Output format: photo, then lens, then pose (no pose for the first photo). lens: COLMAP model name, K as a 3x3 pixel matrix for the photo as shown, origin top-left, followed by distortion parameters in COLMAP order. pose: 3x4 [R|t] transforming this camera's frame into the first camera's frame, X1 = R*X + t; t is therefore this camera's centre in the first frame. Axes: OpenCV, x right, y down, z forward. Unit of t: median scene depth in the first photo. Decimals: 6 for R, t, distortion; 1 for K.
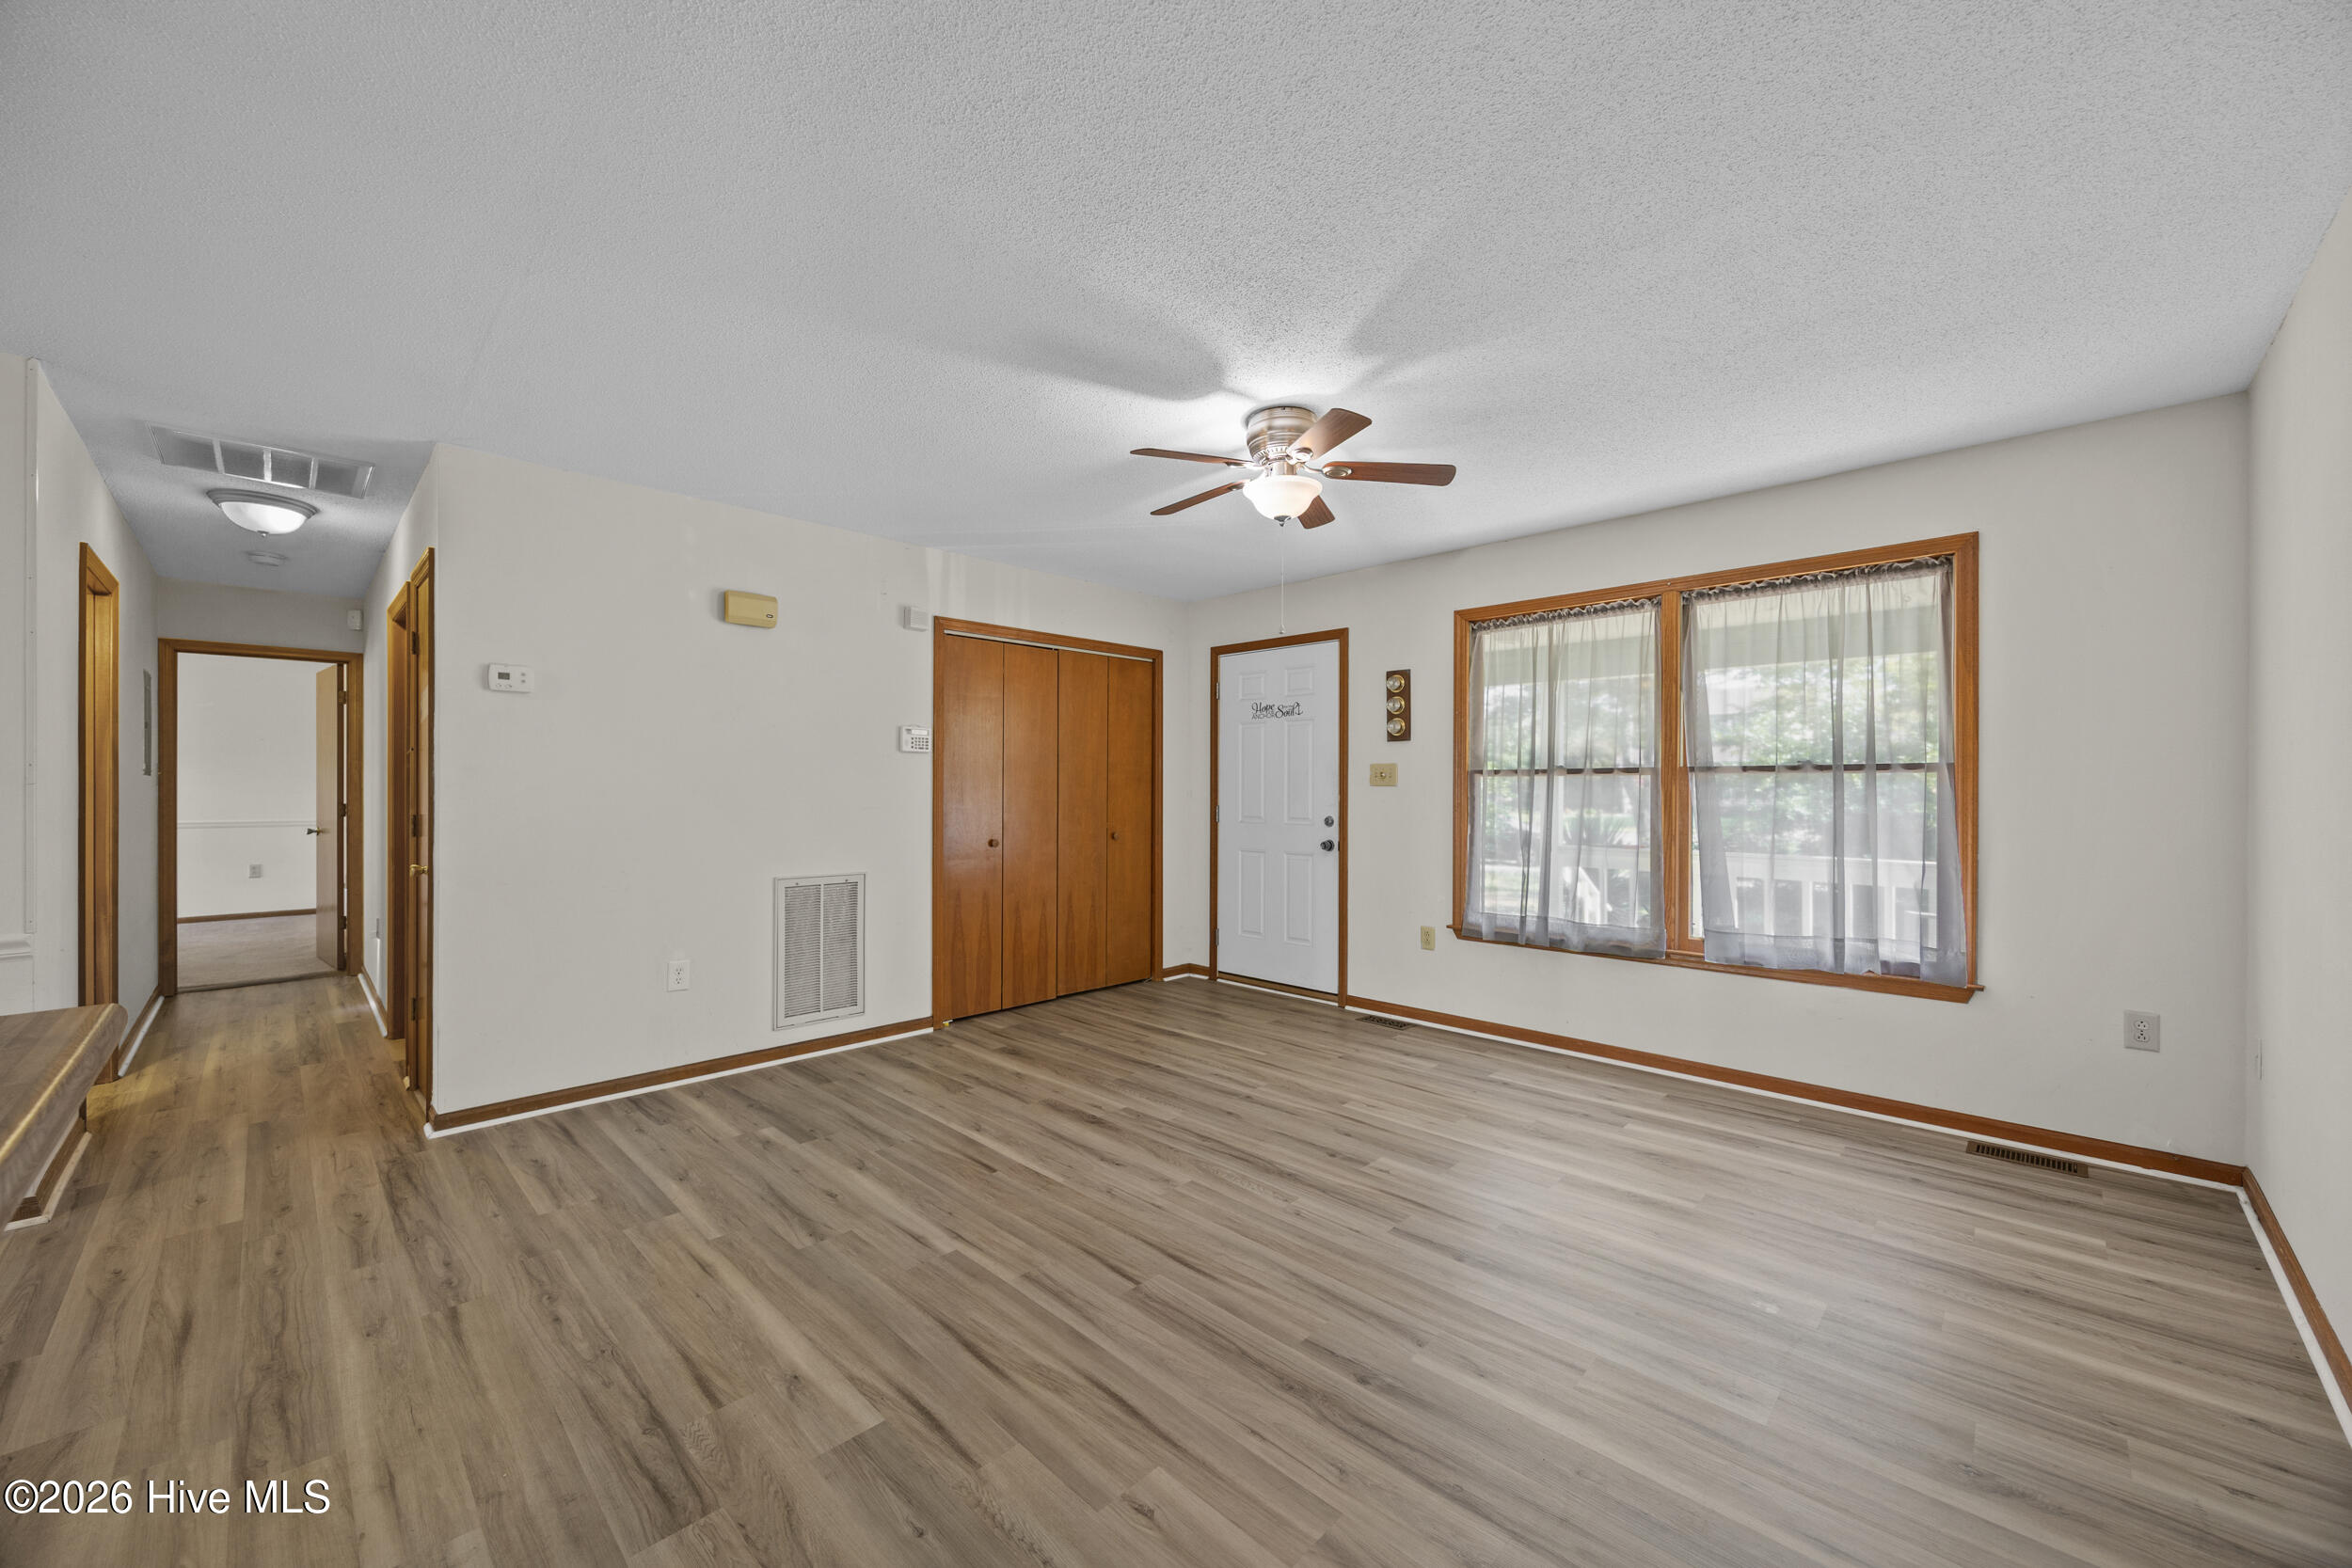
lens RADIAL K [[893.7, 0, 1184.1], [0, 893.7, 784.1], [0, 0, 1]] dist [-0.004636, 0.000376]
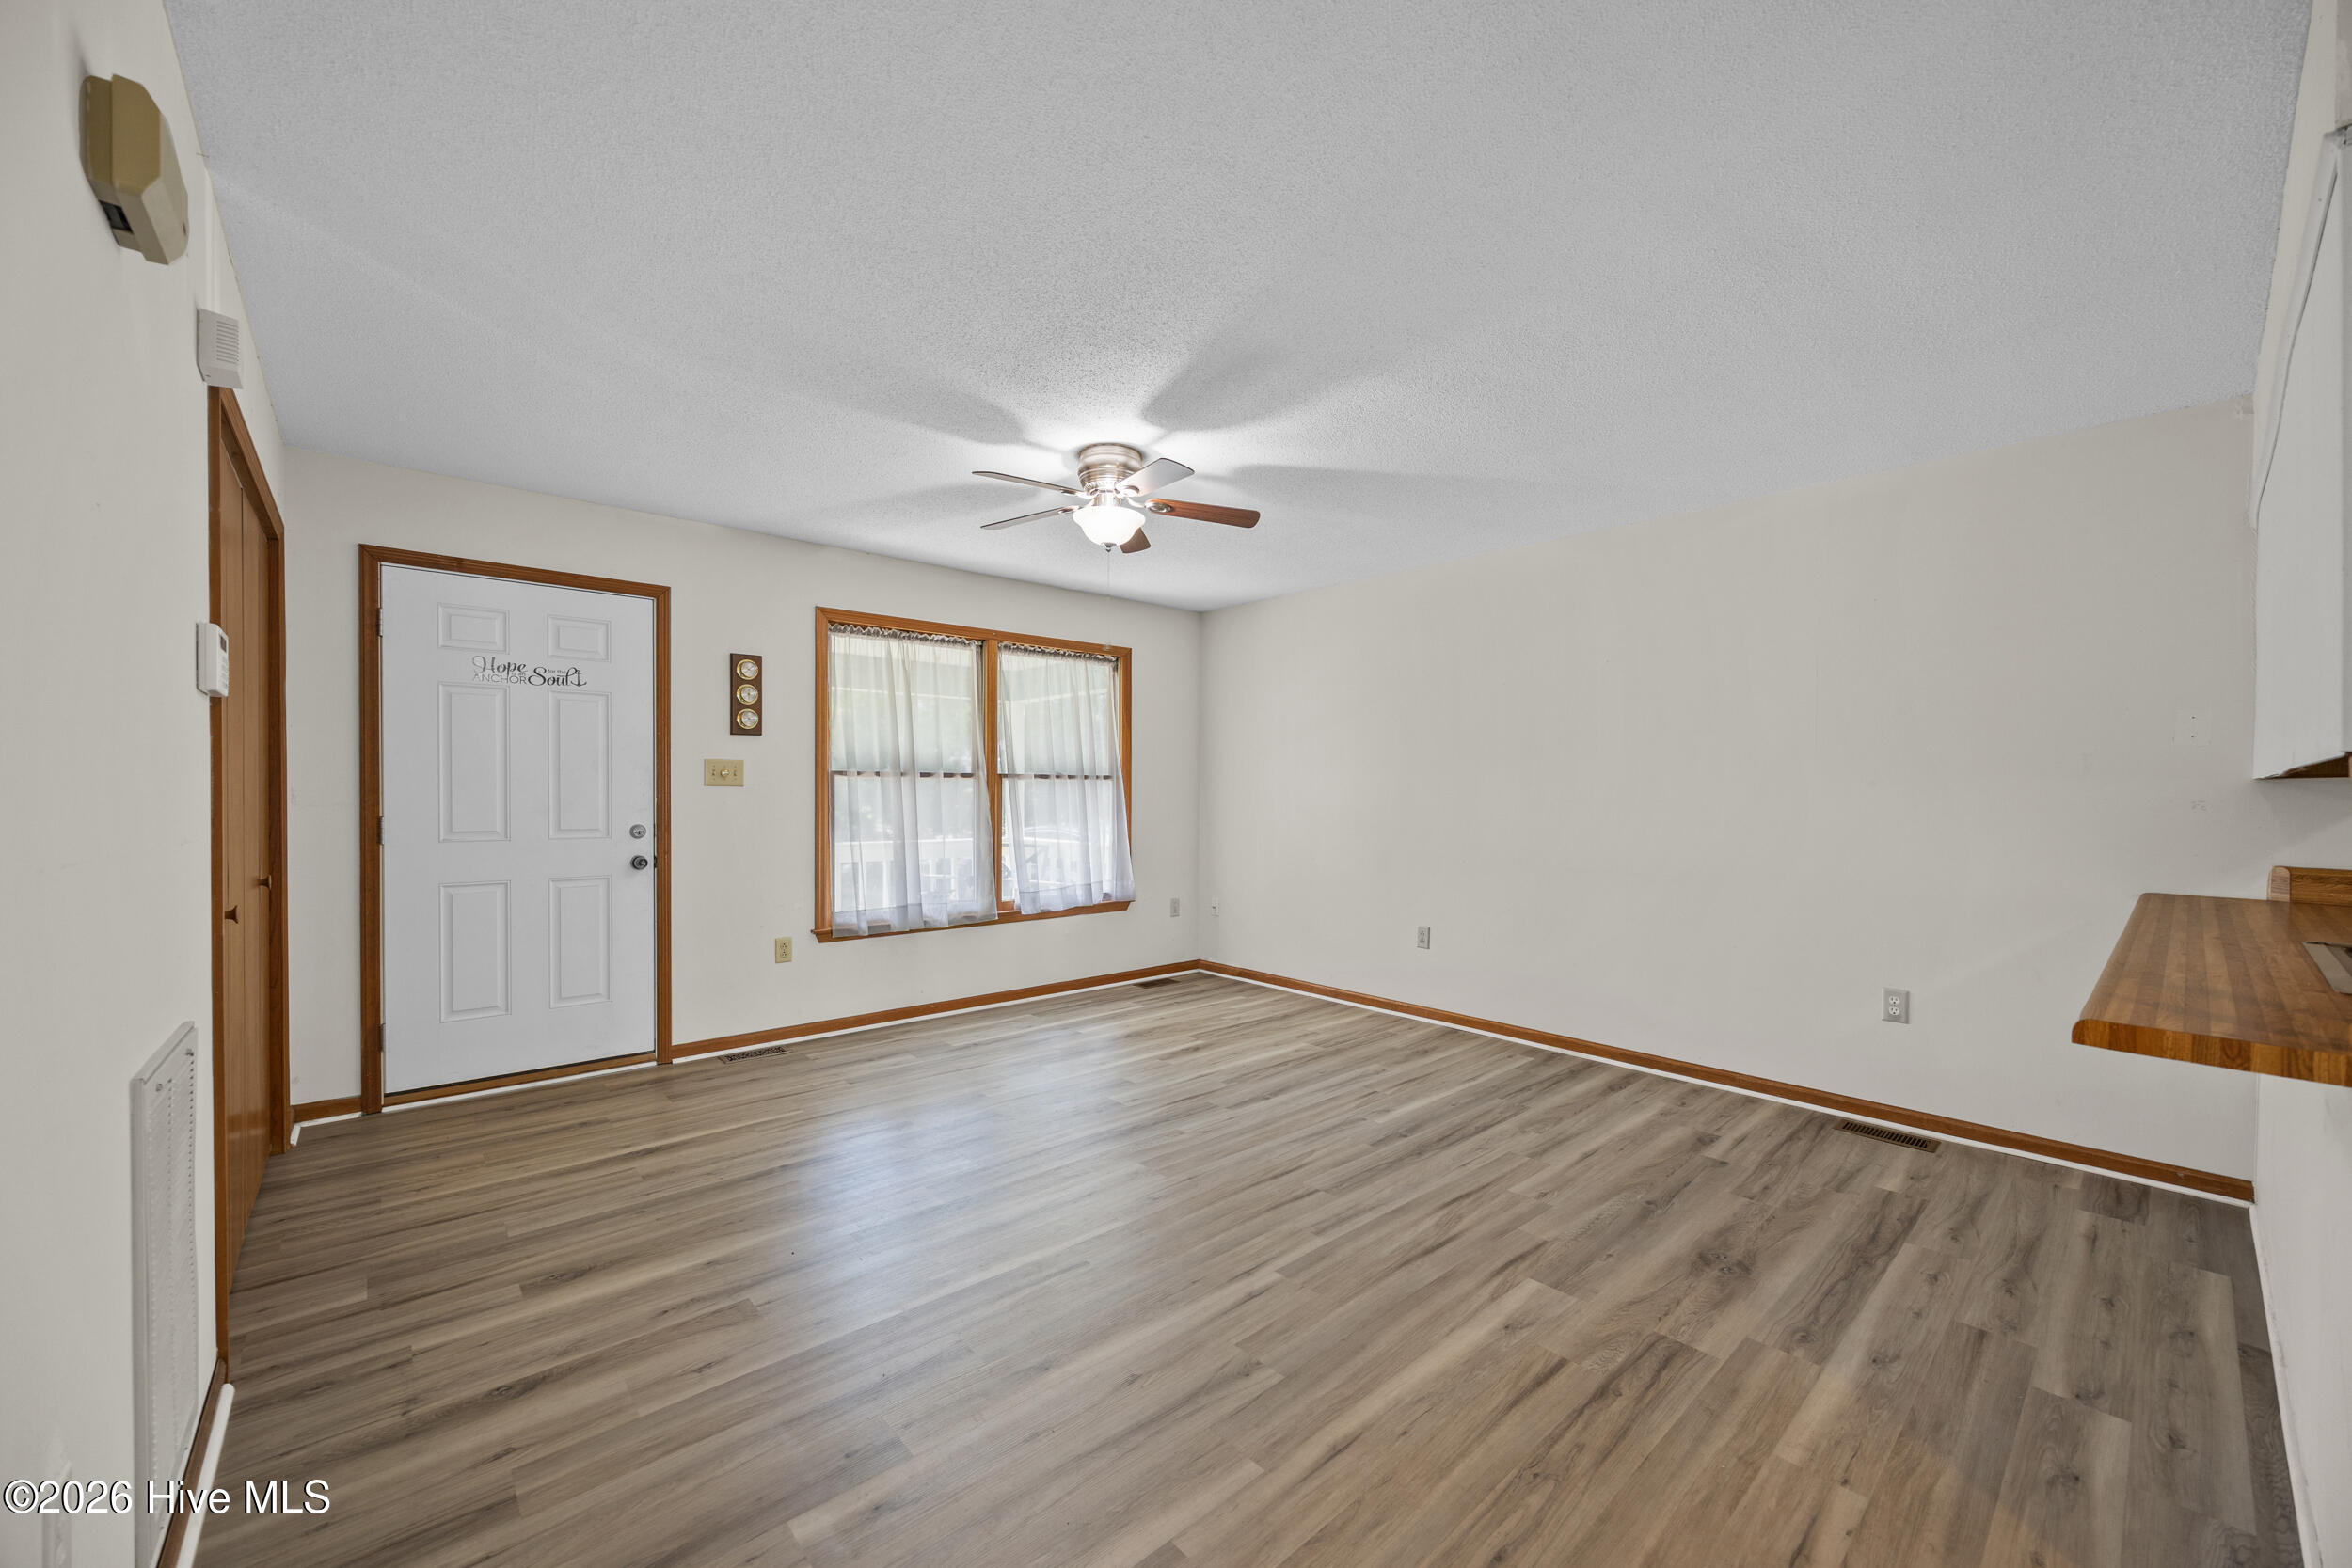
lens RADIAL K [[893.7, 0, 1167.0], [0, 893.7, 802.6], [0, 0, 1]] dist [-0.004636, 0.000376]
pose [[0.081647, -0.014446, 0.996557, -0.862414], [-0.008629, 0.999847, 0.015201, 0.001742], [-0.996624, -0.009841, 0.081510, 0.737944]]
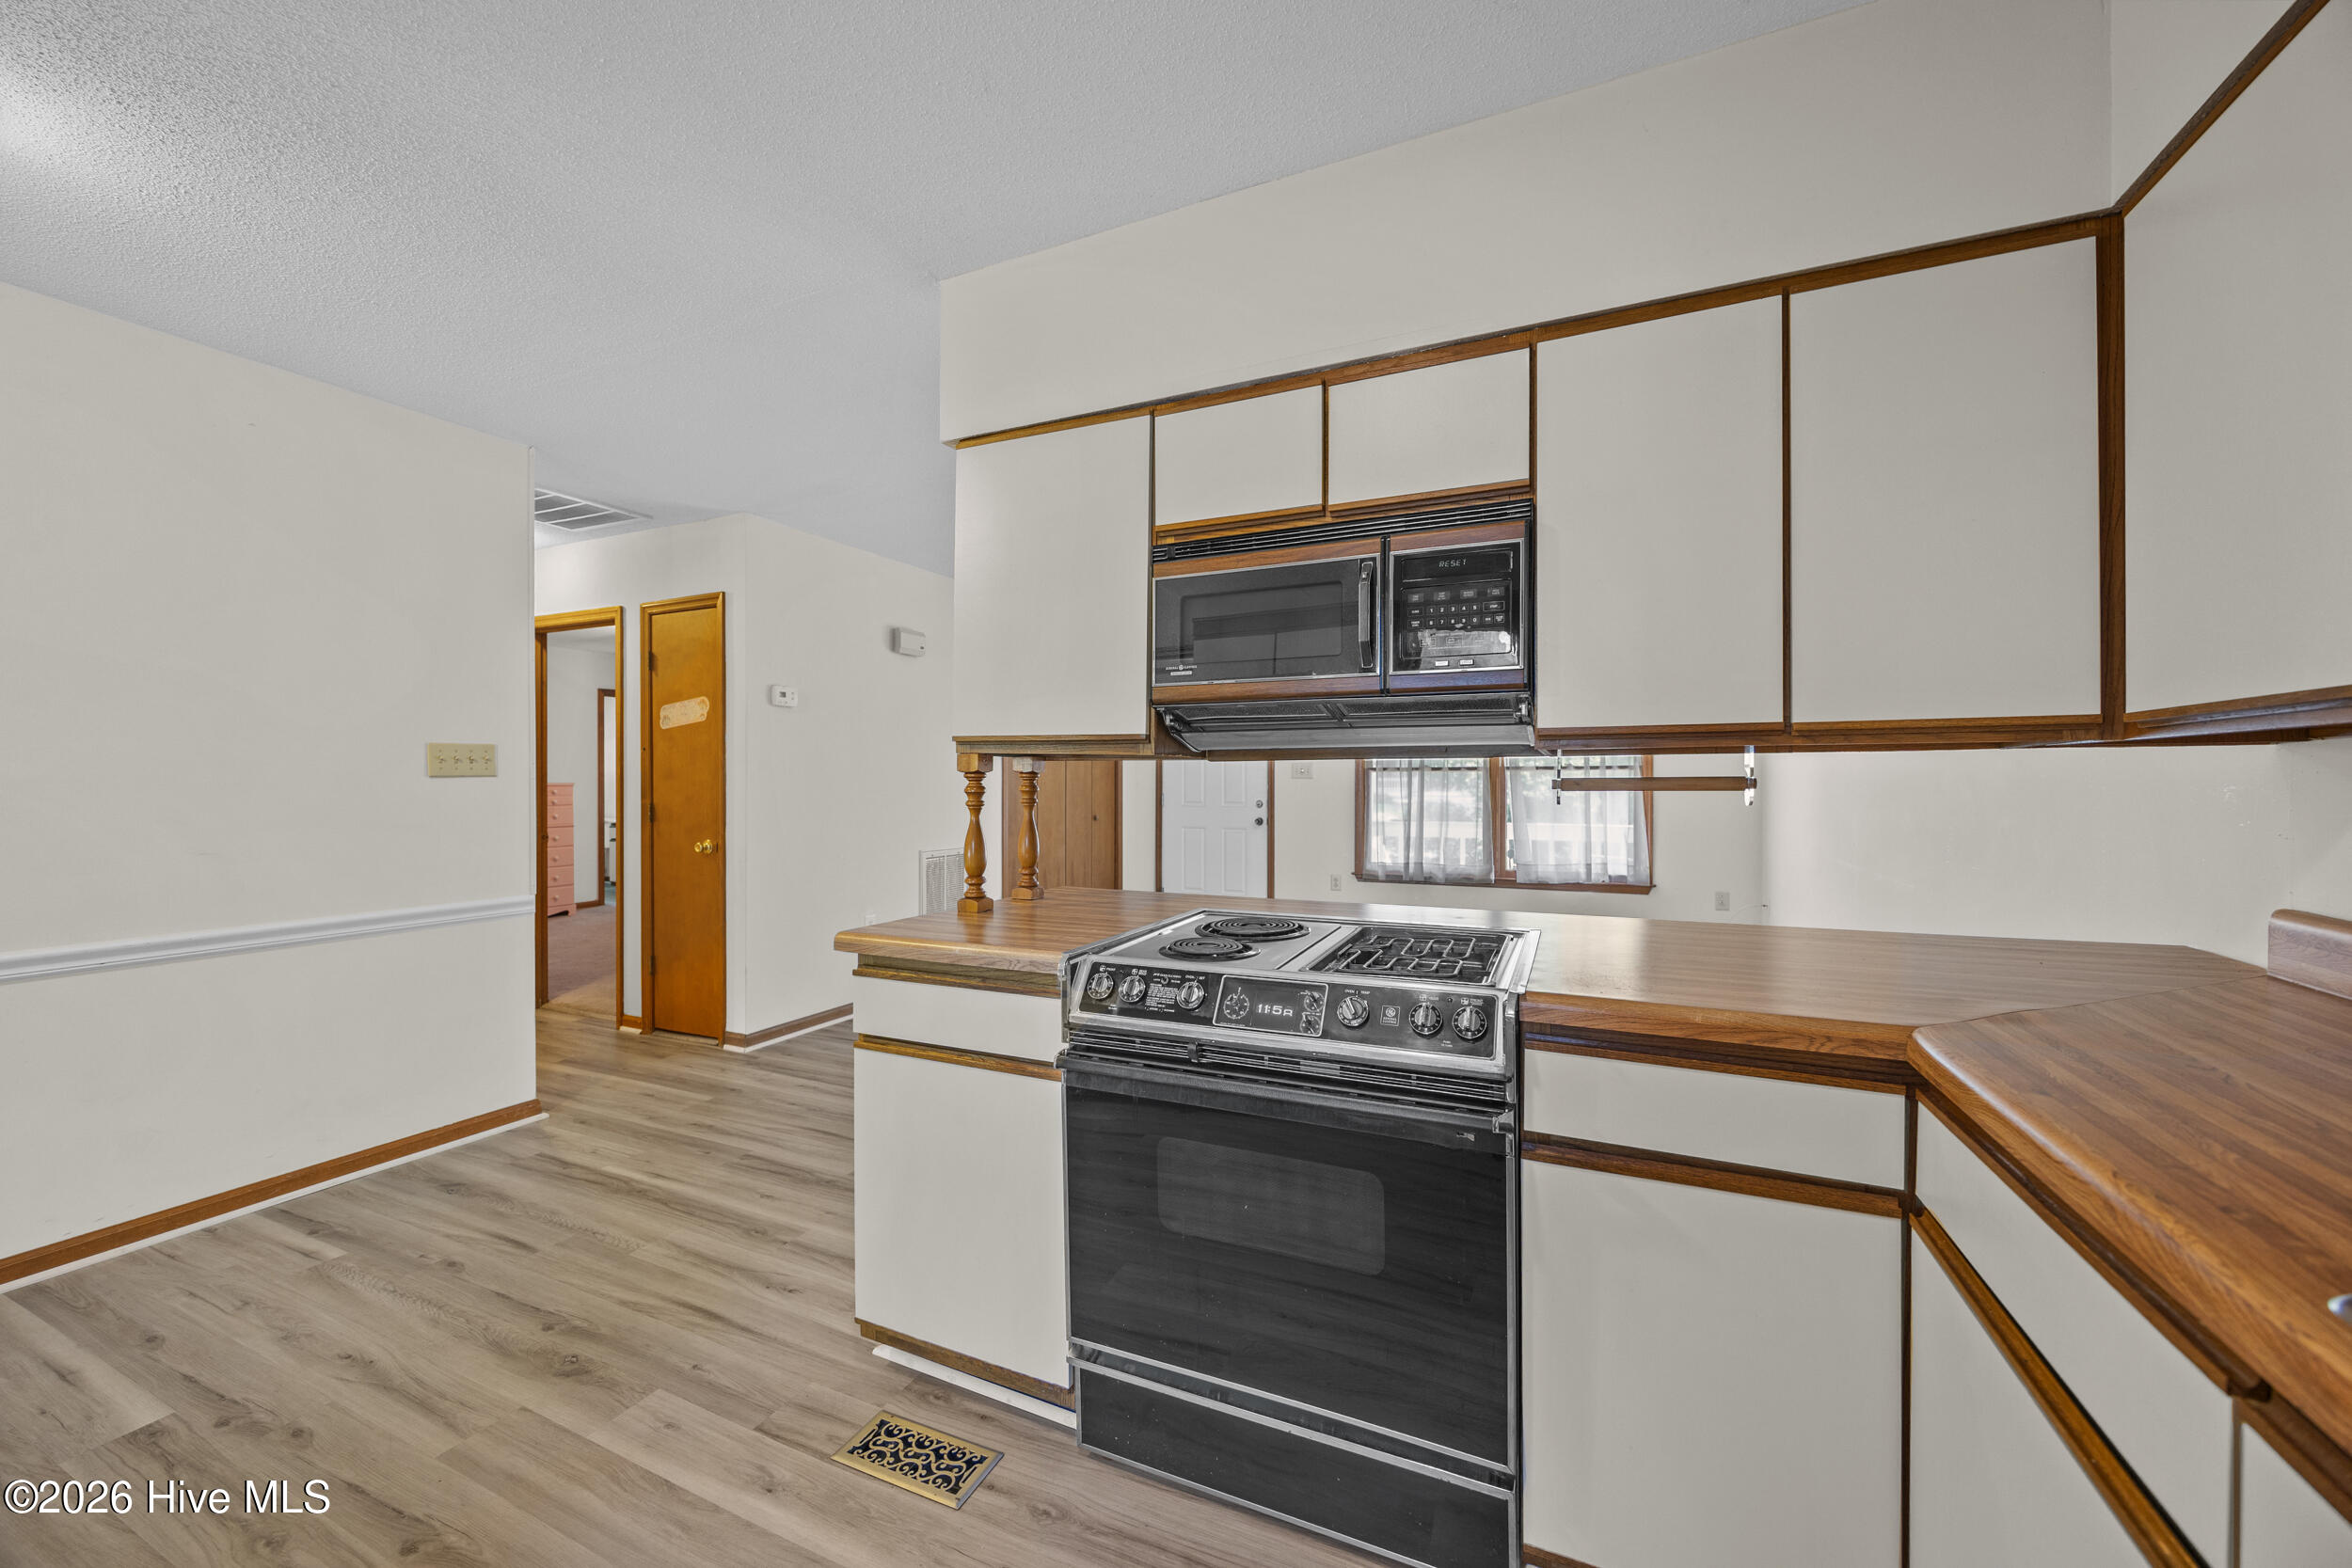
lens RADIAL K [[893.7, 0, 1192.6], [0, 893.7, 783.4], [0, 0, 1]] dist [-0.004636, 0.000376]
pose [[0.939066, -0.003502, 0.343720, -0.627473], [0.000379, 0.999958, 0.009153, -0.004314], [-0.343738, -0.008465, 0.939028, -0.404584]]
